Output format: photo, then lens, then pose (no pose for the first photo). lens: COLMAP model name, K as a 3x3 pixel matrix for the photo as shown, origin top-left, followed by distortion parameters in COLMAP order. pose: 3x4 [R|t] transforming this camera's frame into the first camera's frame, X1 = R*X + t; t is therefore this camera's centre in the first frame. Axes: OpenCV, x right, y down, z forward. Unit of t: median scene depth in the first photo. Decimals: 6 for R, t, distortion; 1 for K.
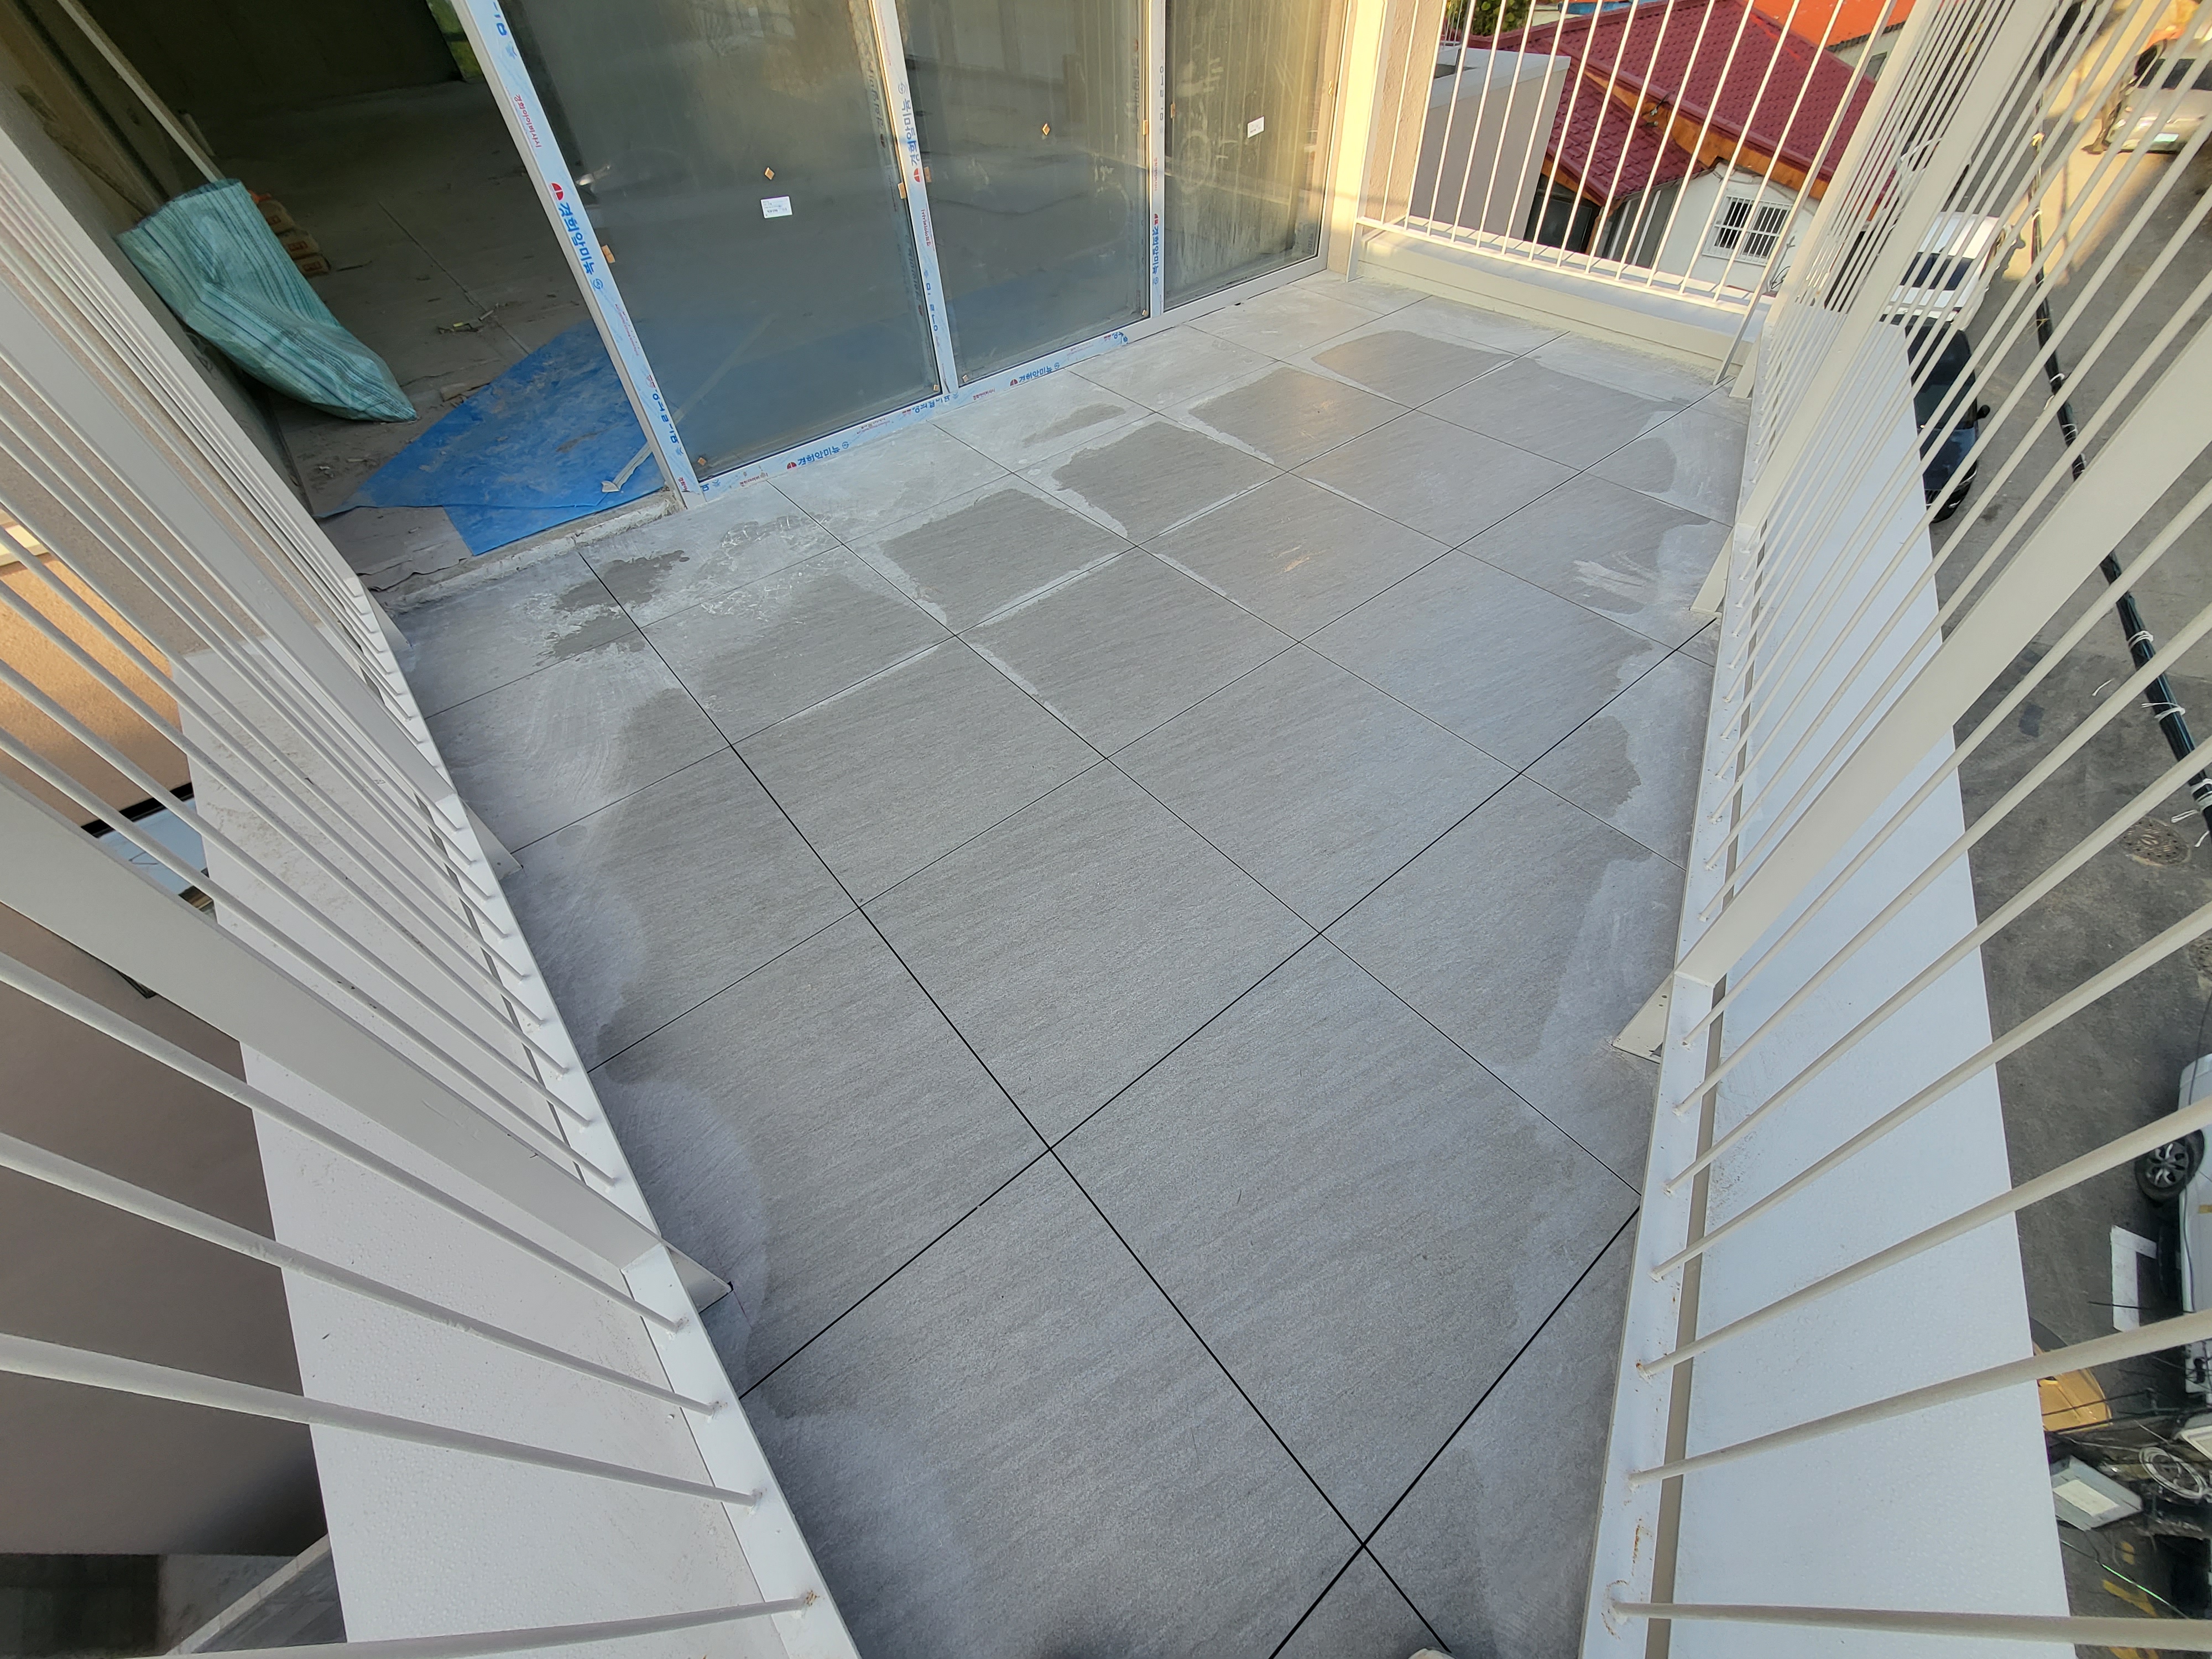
lens RADIAL K [[887.3, 0, 1117.4], [0, 887.3, 834.2], [0, 0, 1]] dist [-0.003078, -0.000380]
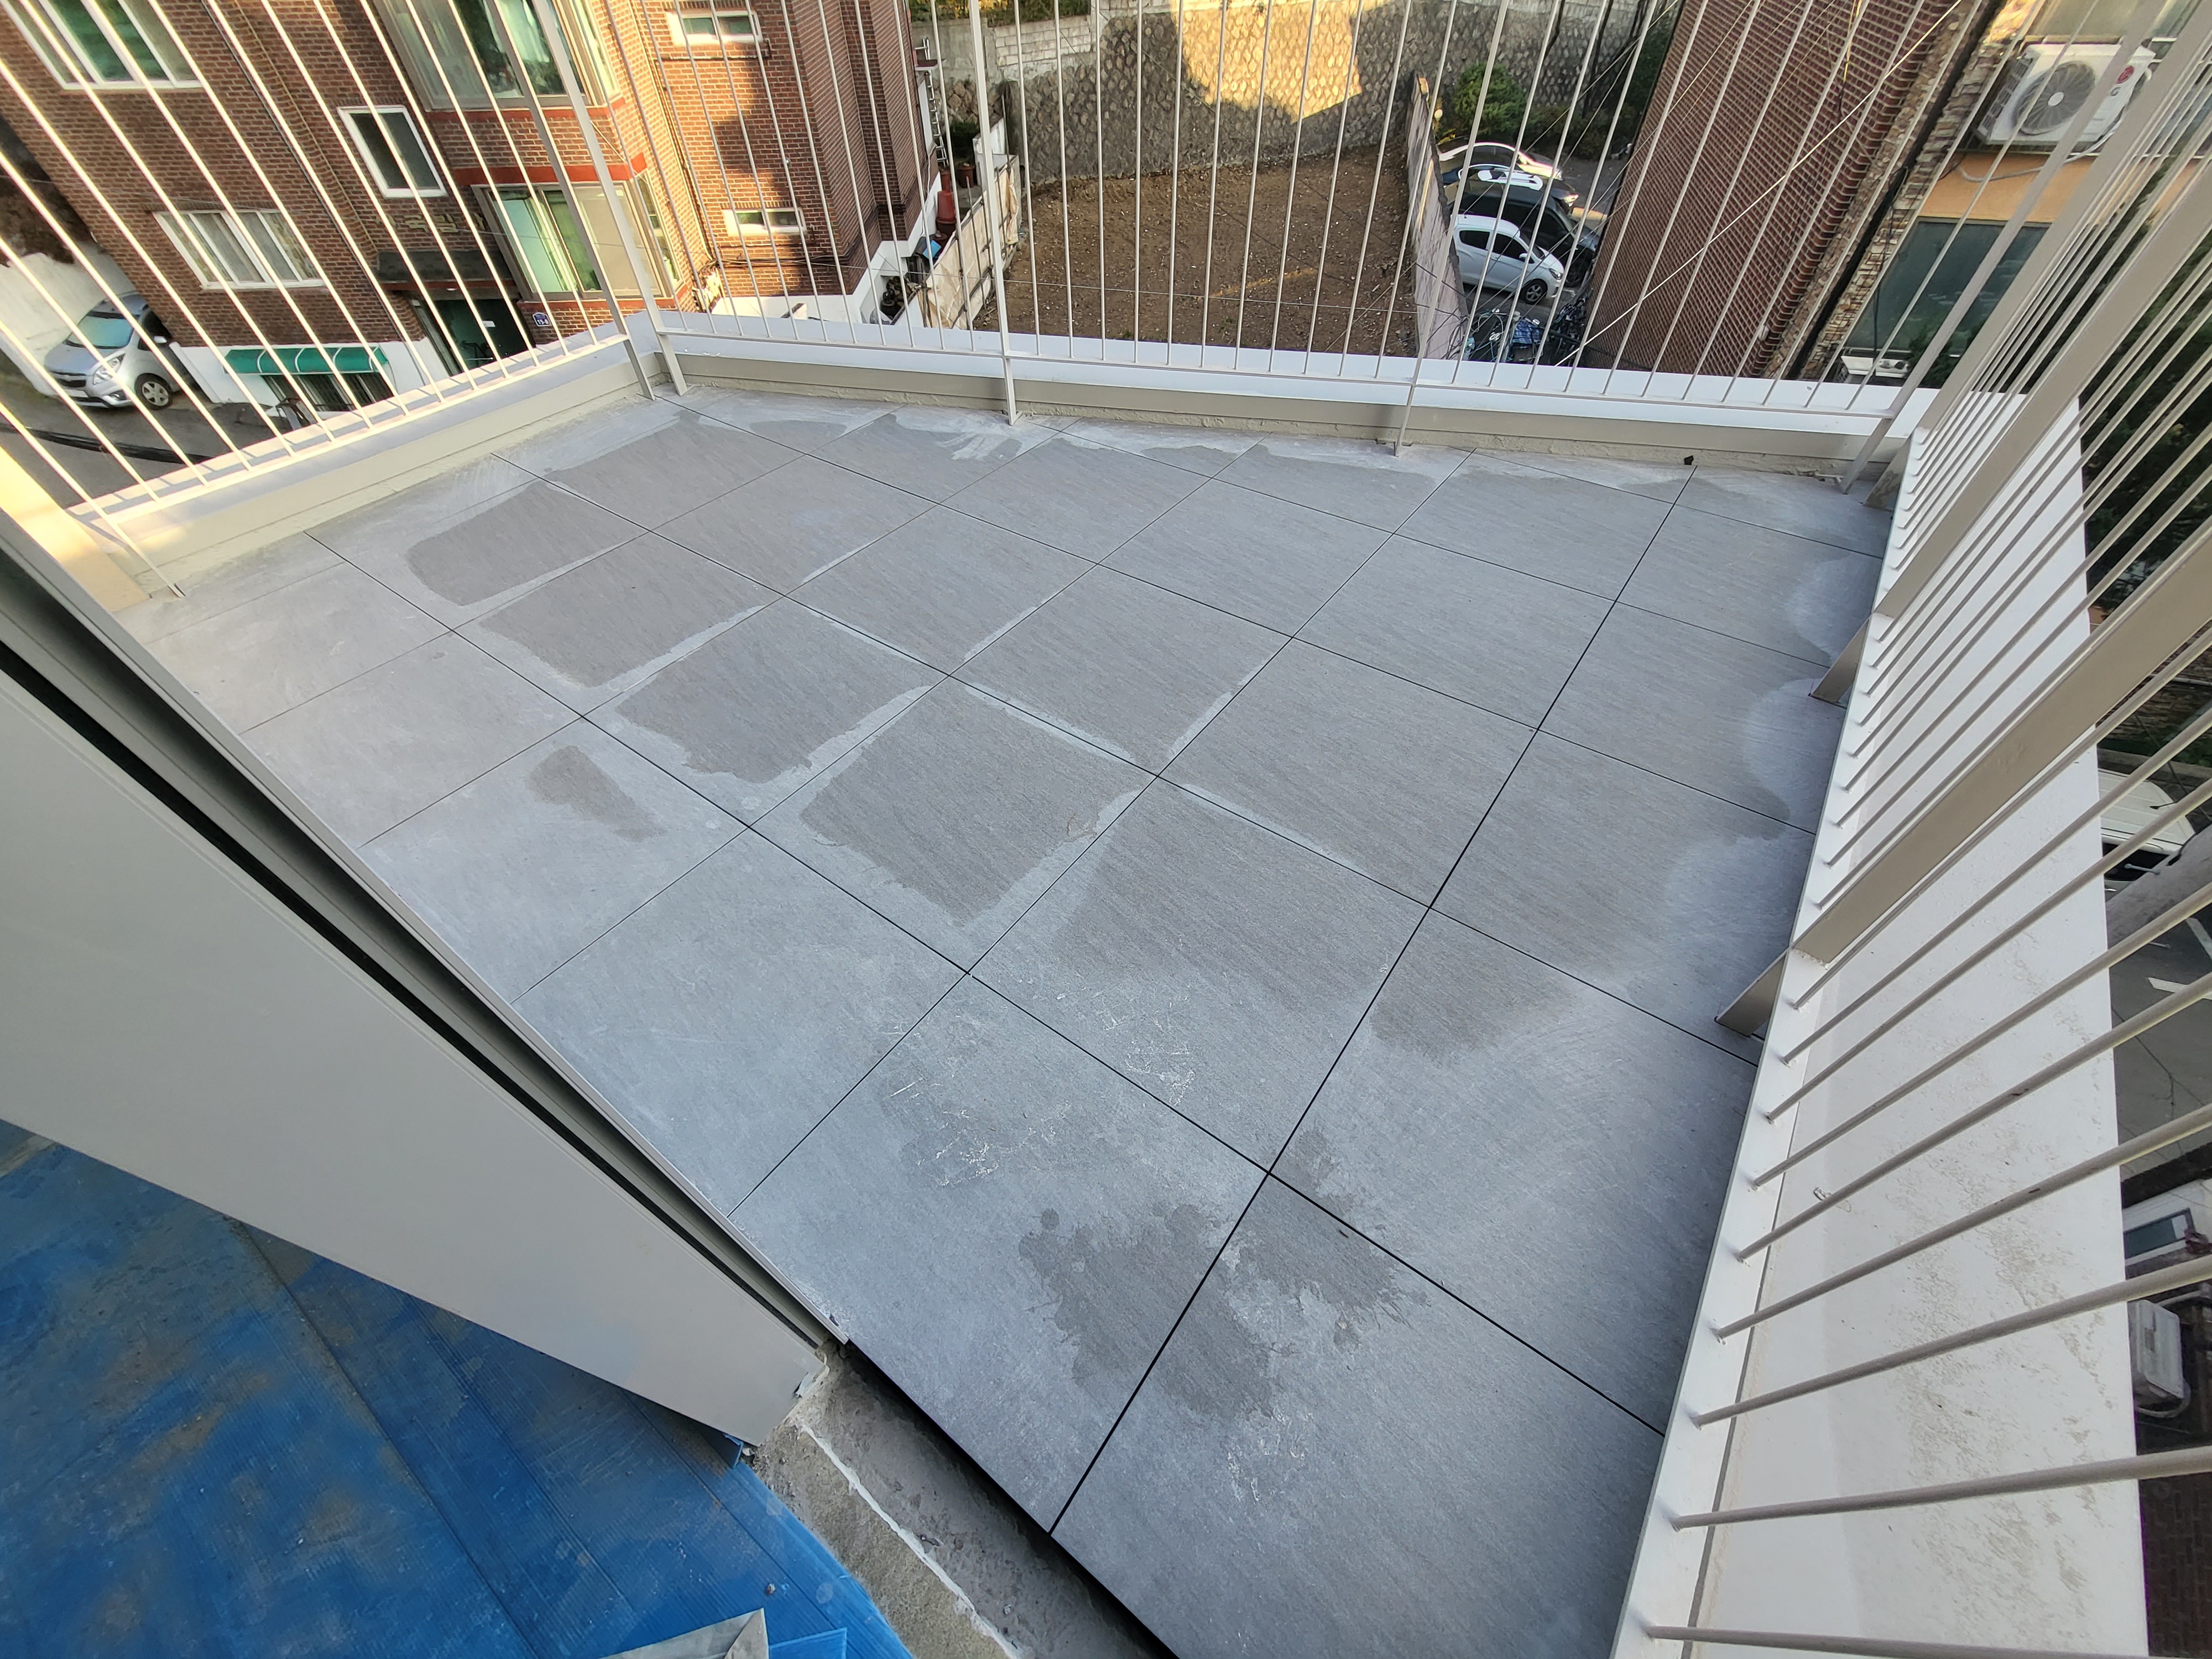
lens RADIAL K [[887.3, 0, 1117.4], [0, 887.3, 834.2], [0, 0, 1]] dist [-0.003078, -0.000380]
pose [[-0.253741, -0.676017, 0.691821, -0.722735], [0.749264, 0.314966, 0.582580, -0.661978], [-0.611734, 0.666181, 0.426595, 0.648425]]
